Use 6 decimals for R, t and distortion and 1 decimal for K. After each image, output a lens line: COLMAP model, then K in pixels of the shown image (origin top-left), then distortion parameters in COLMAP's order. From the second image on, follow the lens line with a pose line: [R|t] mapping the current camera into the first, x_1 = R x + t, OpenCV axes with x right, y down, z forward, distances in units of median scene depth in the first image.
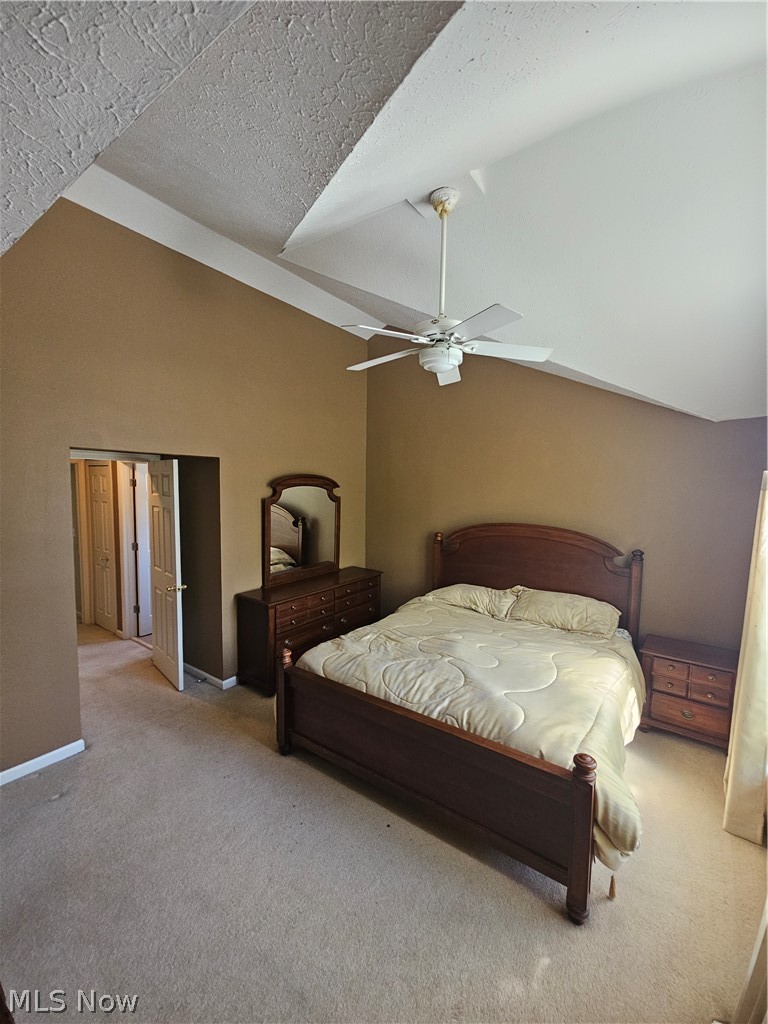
lens RADIAL K [[417.7, 0, 392.0], [0, 417.7, 515.5], [0, 0, 1]] dist [0.011162, -0.009342]
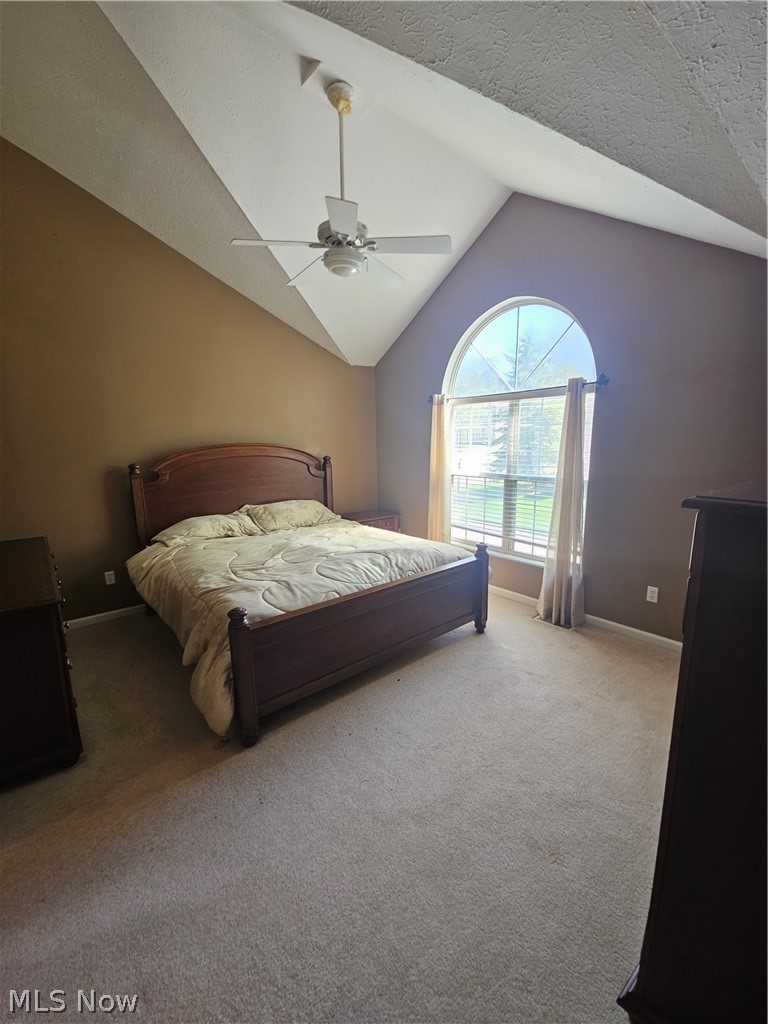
lens RADIAL K [[417.7, 0, 392.0], [0, 417.7, 515.5], [0, 0, 1]] dist [0.011162, -0.009342]
pose [[0.250040, -0.189222, 0.949566, -0.809058], [0.087458, 0.981123, 0.172481, 0.066101], [-0.964278, 0.039920, 0.261868, 0.542170]]
